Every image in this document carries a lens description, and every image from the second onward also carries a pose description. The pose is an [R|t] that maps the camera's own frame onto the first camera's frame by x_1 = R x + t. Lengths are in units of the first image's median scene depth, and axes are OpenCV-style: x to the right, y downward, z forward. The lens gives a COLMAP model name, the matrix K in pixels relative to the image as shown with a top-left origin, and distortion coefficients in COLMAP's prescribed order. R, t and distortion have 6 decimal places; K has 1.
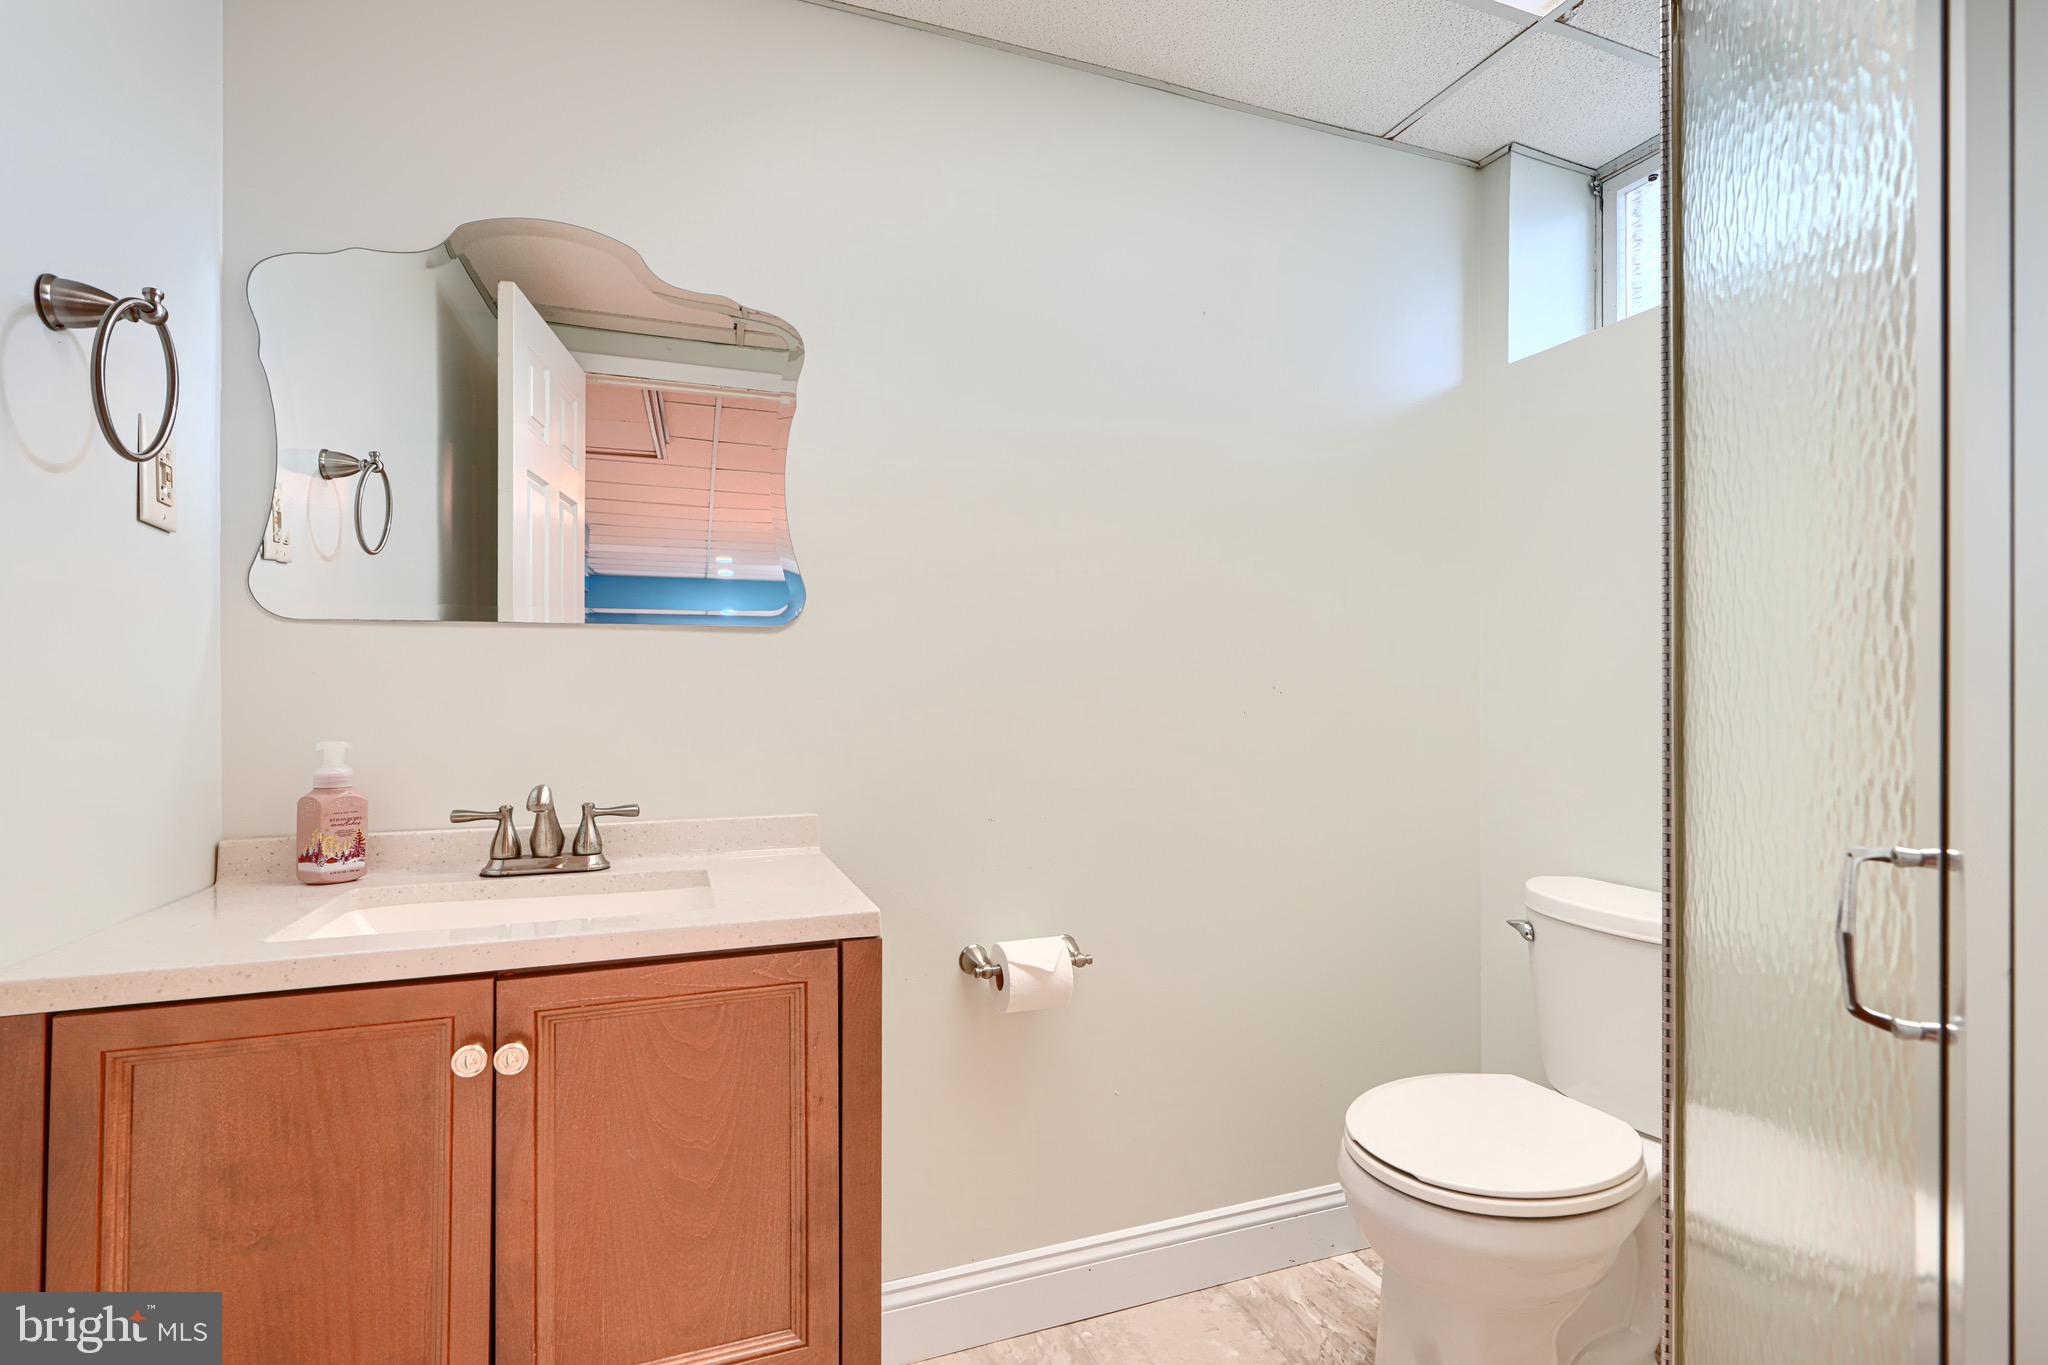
lens RADIAL K [[934.7, 0, 1015.7], [0, 934.7, 677.3], [0, 0, 1]] dist [0.000848, -0.000352]
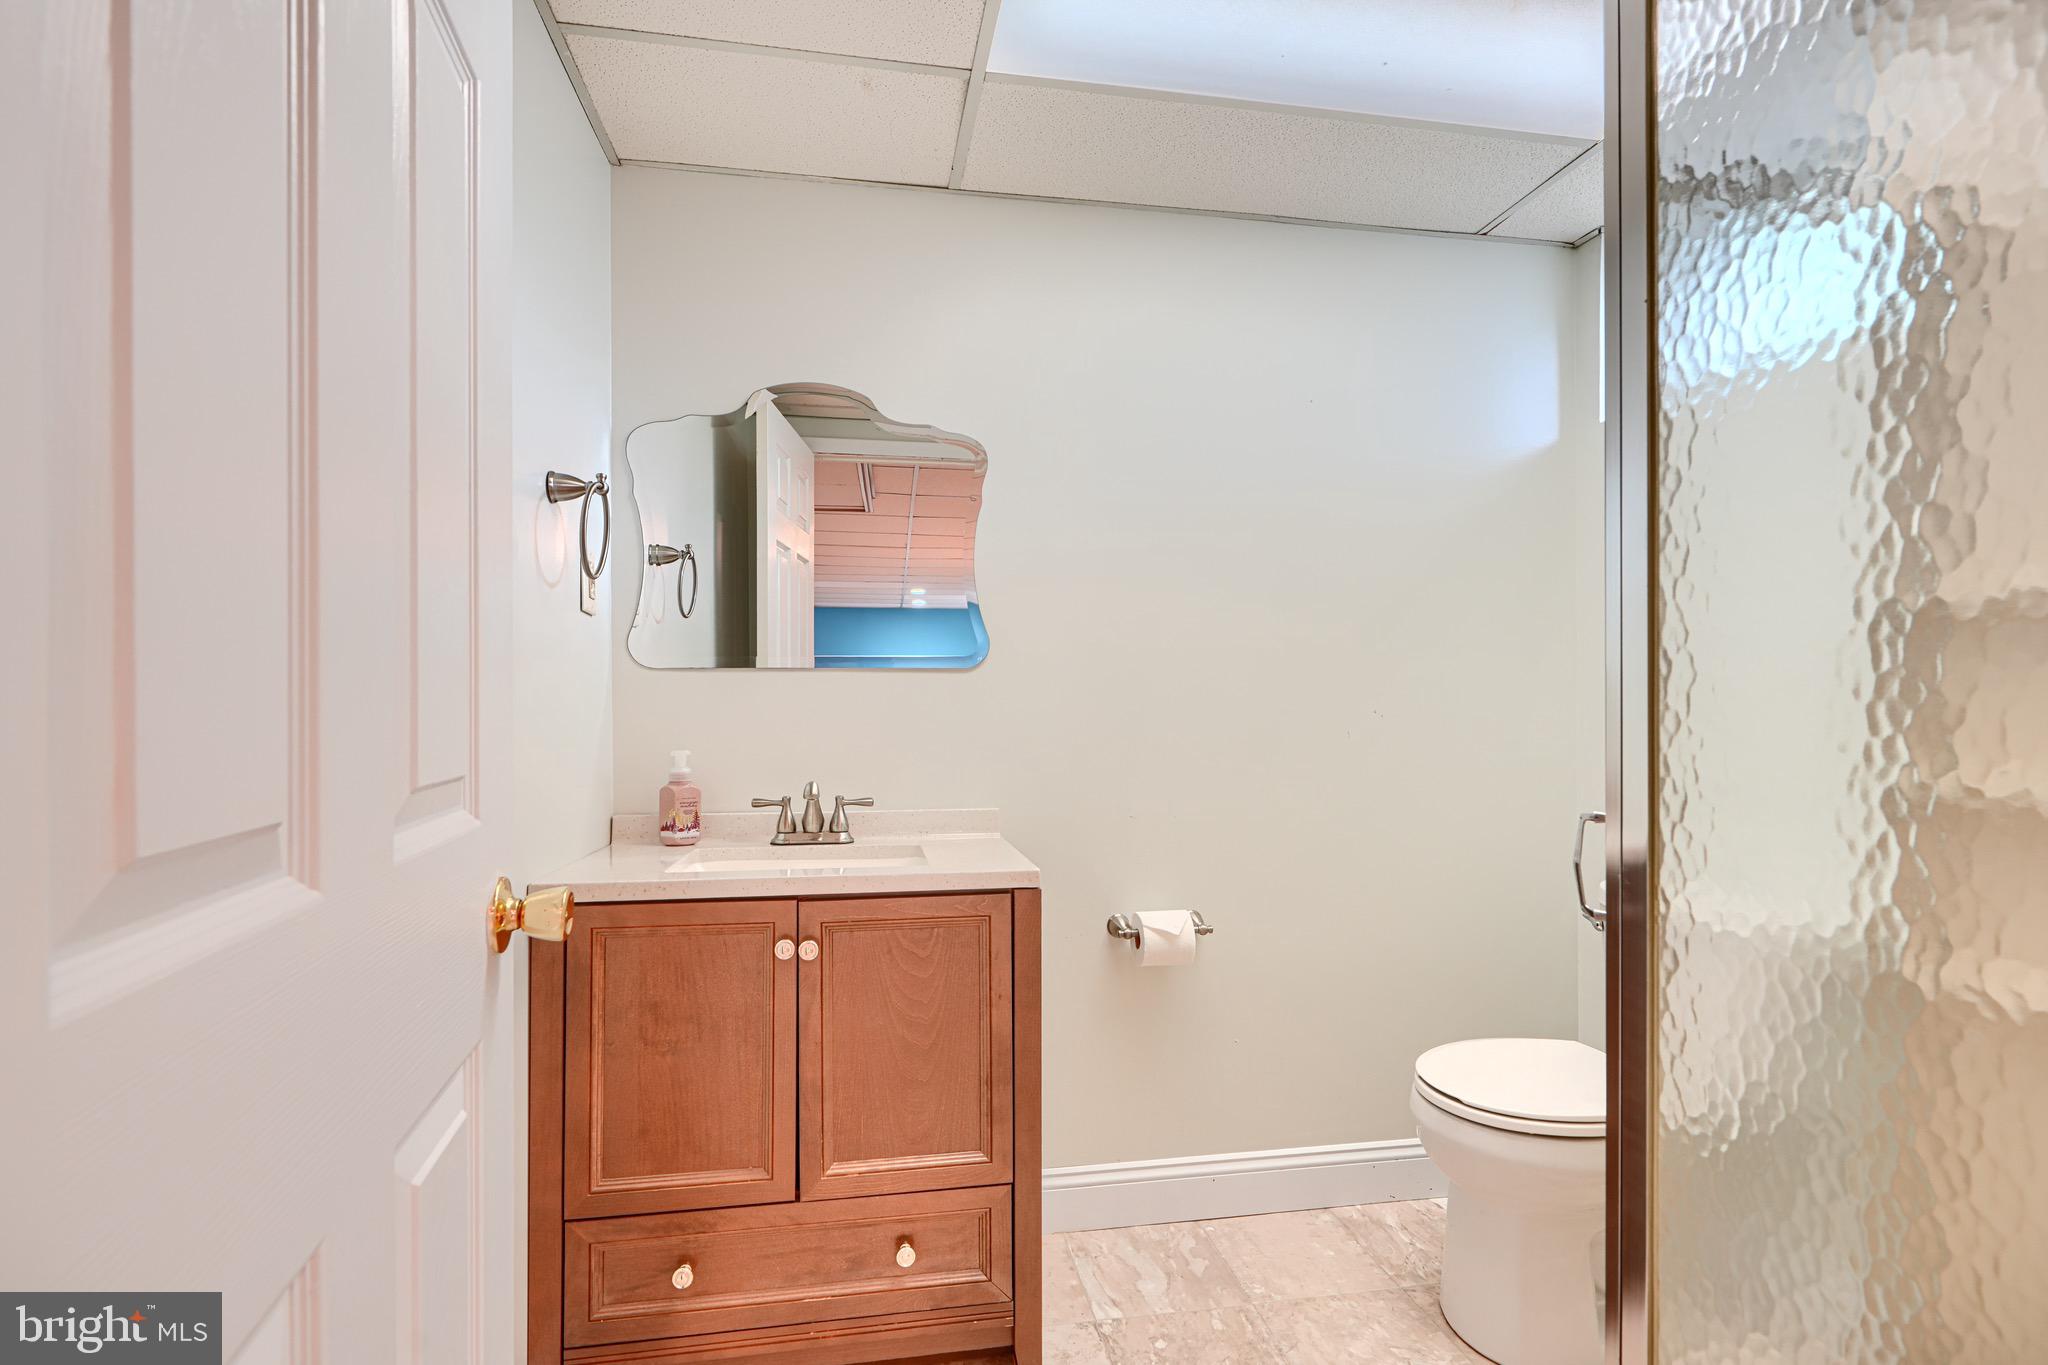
lens RADIAL K [[934.7, 0, 1015.7], [0, 934.7, 677.3], [0, 0, 1]] dist [0.000848, -0.000352]
pose [[0.980984, -0.008481, -0.193903, 0.081459], [0.004422, 0.999762, -0.021357, -0.013426], [0.194038, 0.020093, 0.980788, -0.346505]]
